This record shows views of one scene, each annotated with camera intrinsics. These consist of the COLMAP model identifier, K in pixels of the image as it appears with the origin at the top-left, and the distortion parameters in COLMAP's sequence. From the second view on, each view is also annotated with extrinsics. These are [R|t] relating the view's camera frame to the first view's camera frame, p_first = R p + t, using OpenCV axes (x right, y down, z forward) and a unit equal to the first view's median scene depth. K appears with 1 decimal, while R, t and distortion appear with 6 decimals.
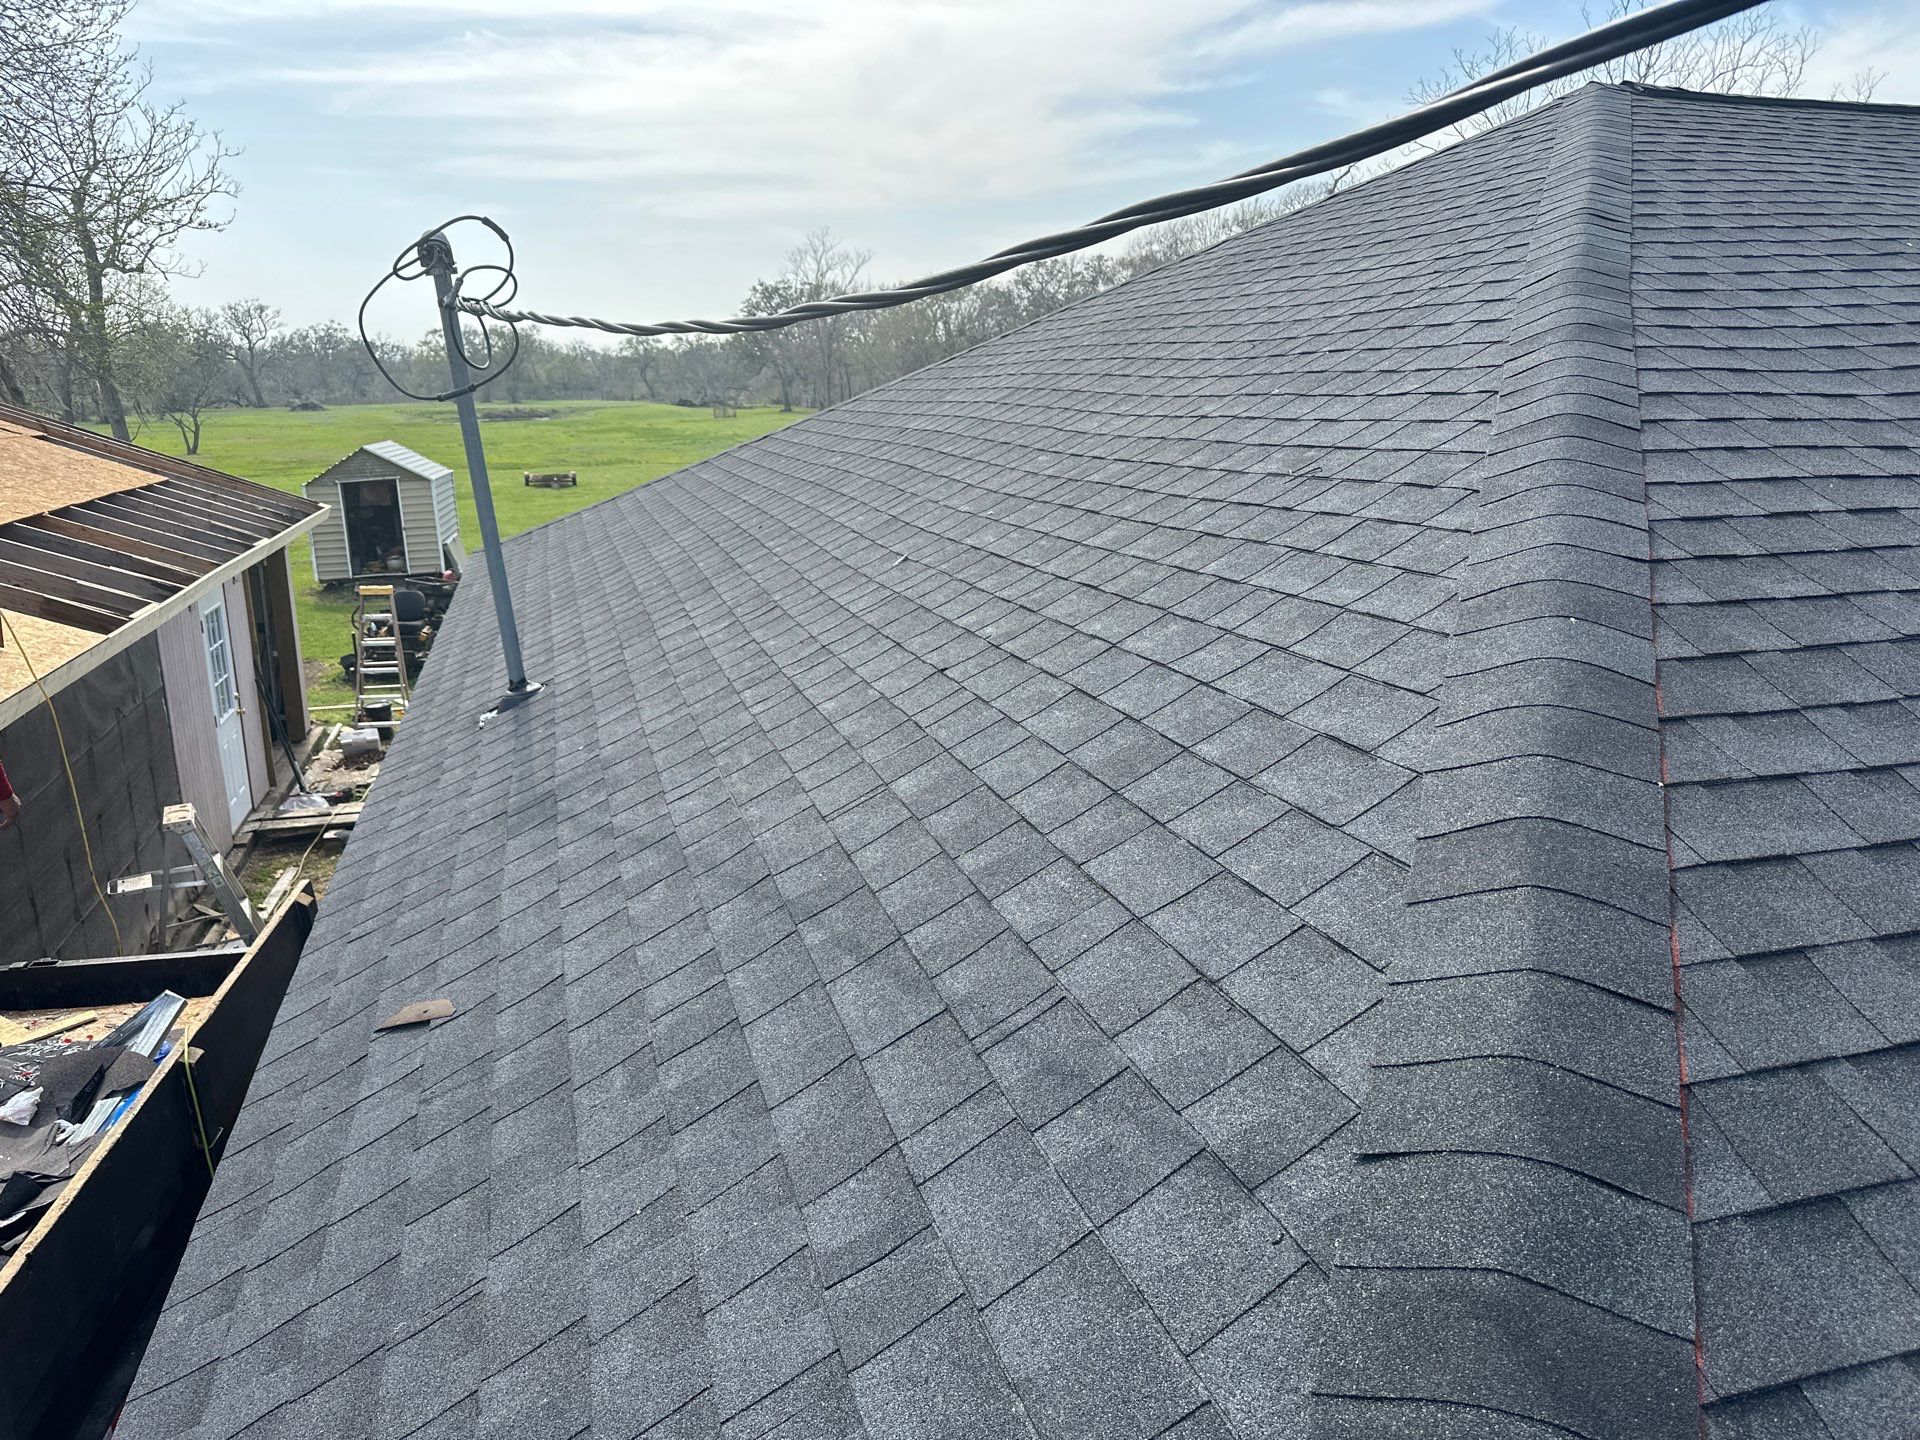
lens RADIAL K [[1334.2, 0, 955.0], [0, 1334.2, 719.6], [0, 0, 1]] dist [0.029892, -0.038508]
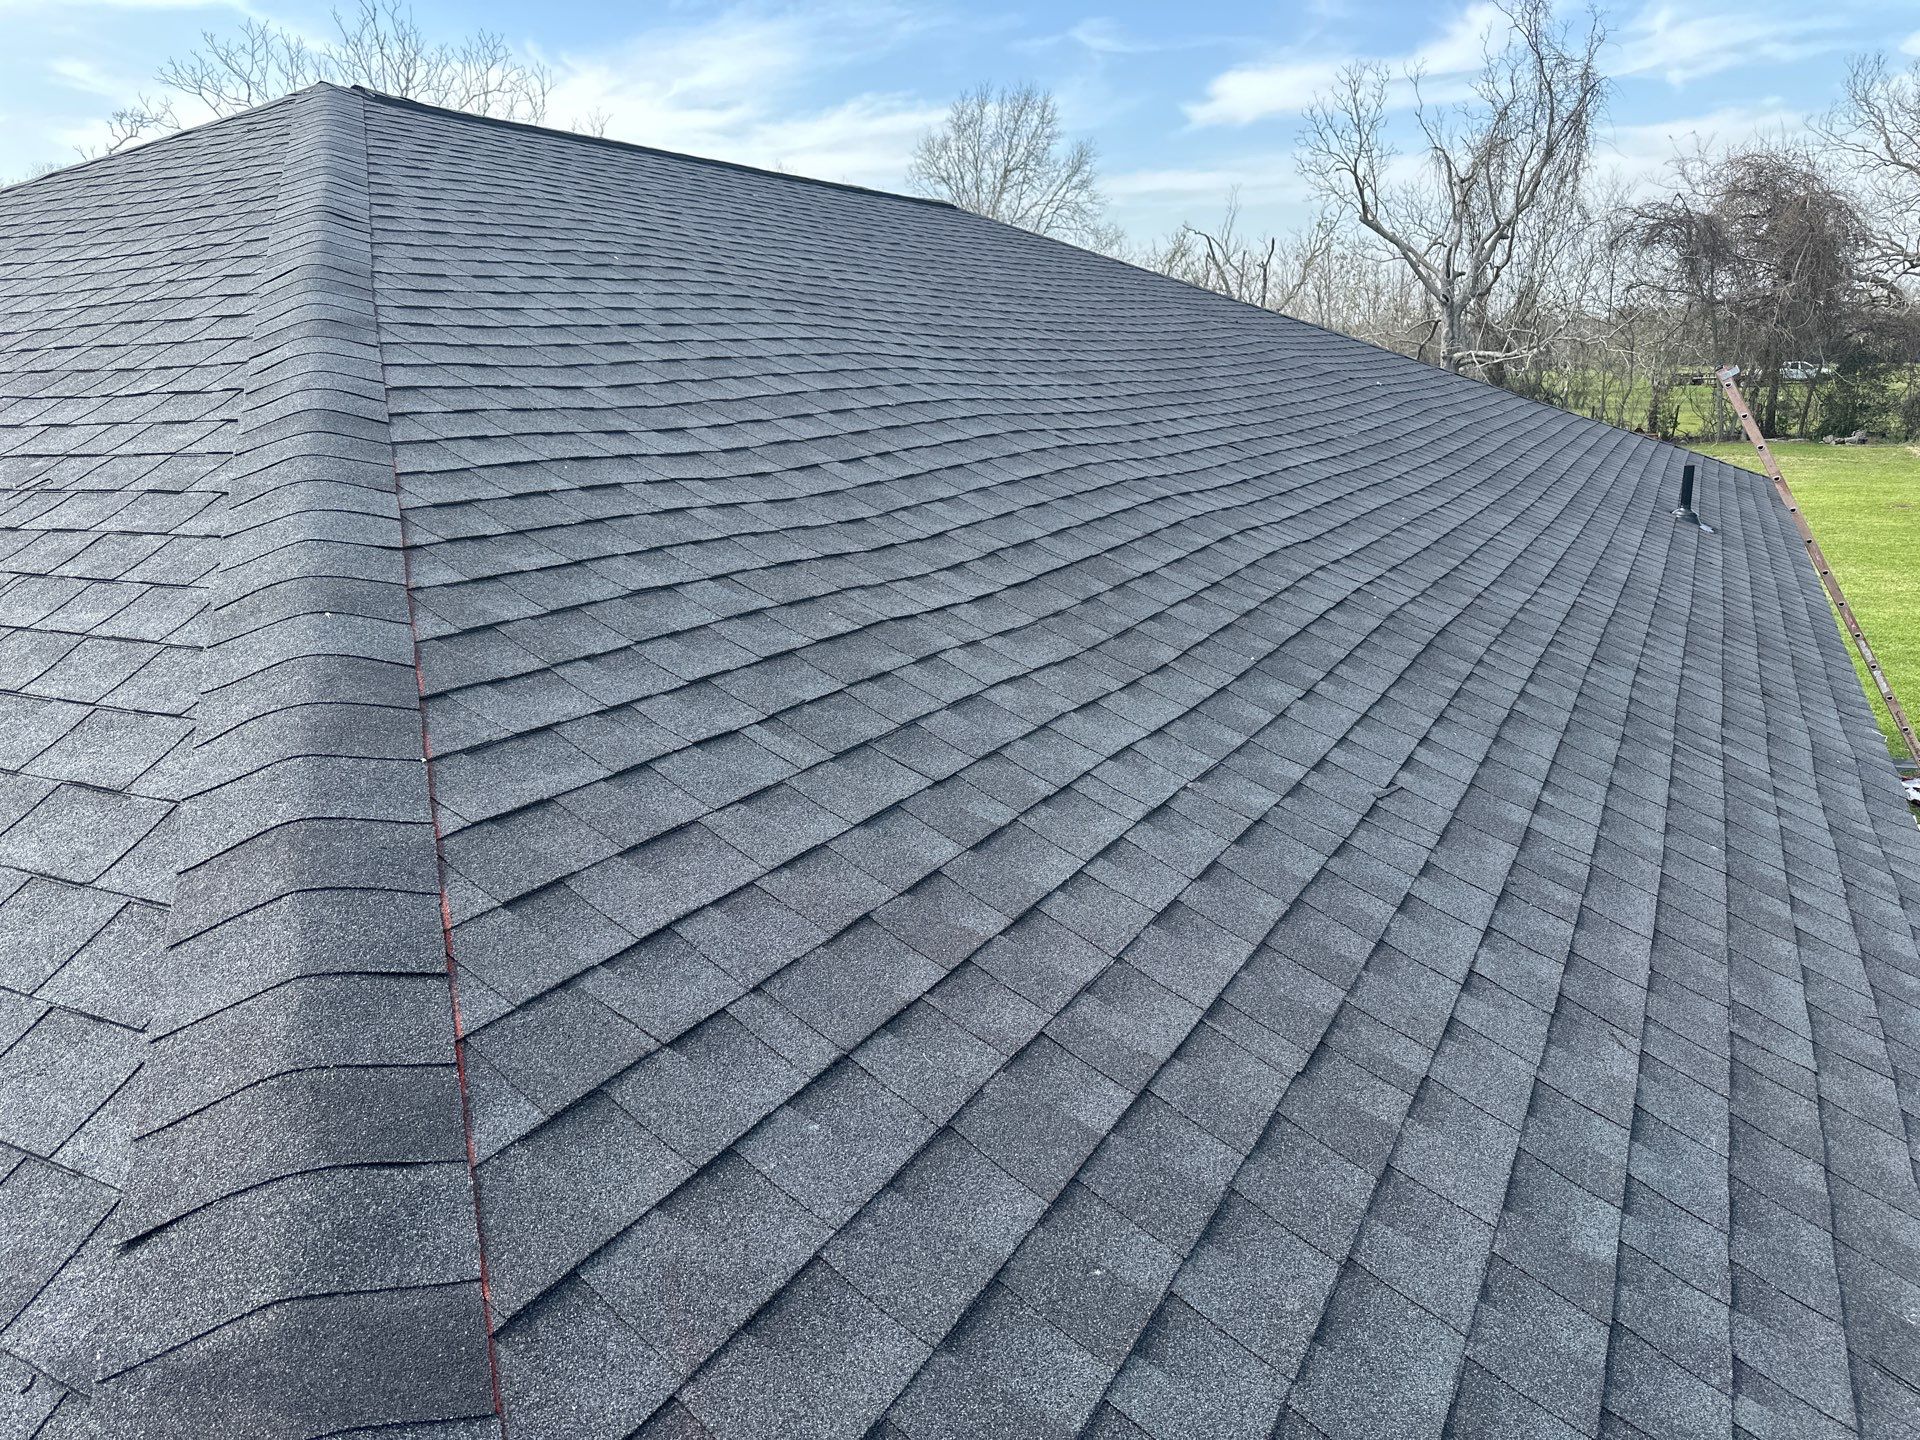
lens RADIAL K [[1334.2, 0, 955.0], [0, 1334.2, 719.6], [0, 0, 1]] dist [0.029892, -0.038508]
pose [[0.707758, -0.185838, 0.681574, 0.103292], [0.188767, 0.979449, 0.071038, 0.018839], [-0.680769, 0.078381, 0.728293, -0.026577]]
